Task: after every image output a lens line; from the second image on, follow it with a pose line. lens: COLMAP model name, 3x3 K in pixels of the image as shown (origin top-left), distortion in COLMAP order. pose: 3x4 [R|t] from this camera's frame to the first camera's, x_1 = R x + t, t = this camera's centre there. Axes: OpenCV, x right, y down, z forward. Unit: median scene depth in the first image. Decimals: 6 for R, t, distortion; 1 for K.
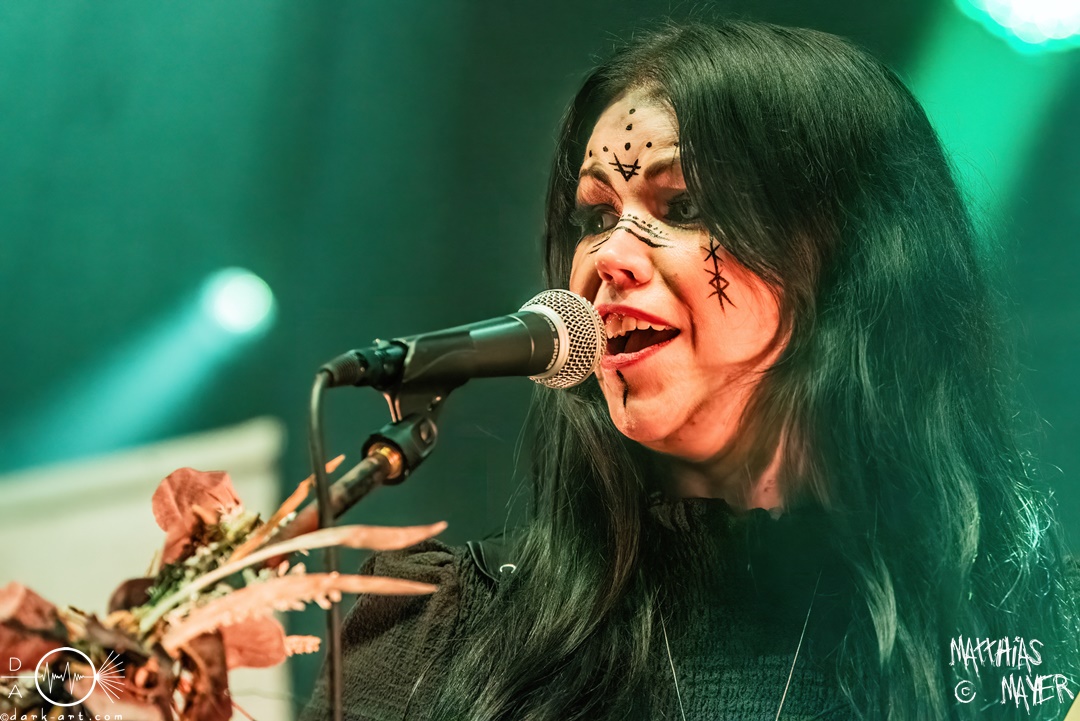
lens RADIAL K [[6246.5, 0, 542.1], [0, 6246.5, 358.1], [0, 0, 1]] dist [0.253669, 0.000000]
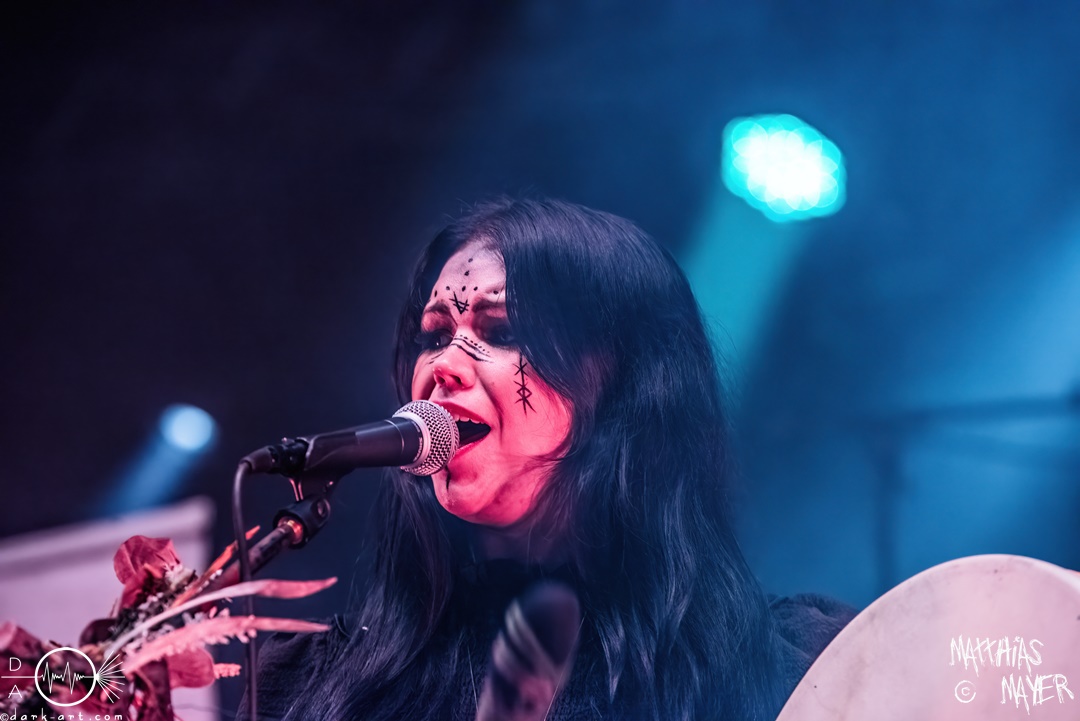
lens RADIAL K [[6246.5, 0, 539.2], [0, 6246.5, 362.9], [0, 0, 1]] dist [0.253669, 0.000000]
pose [[0.999055, 0.004205, 0.043260, -0.029912], [-0.003729, 0.999932, -0.011079, -0.004407], [-0.043303, 0.010907, 0.999002, -0.315357]]
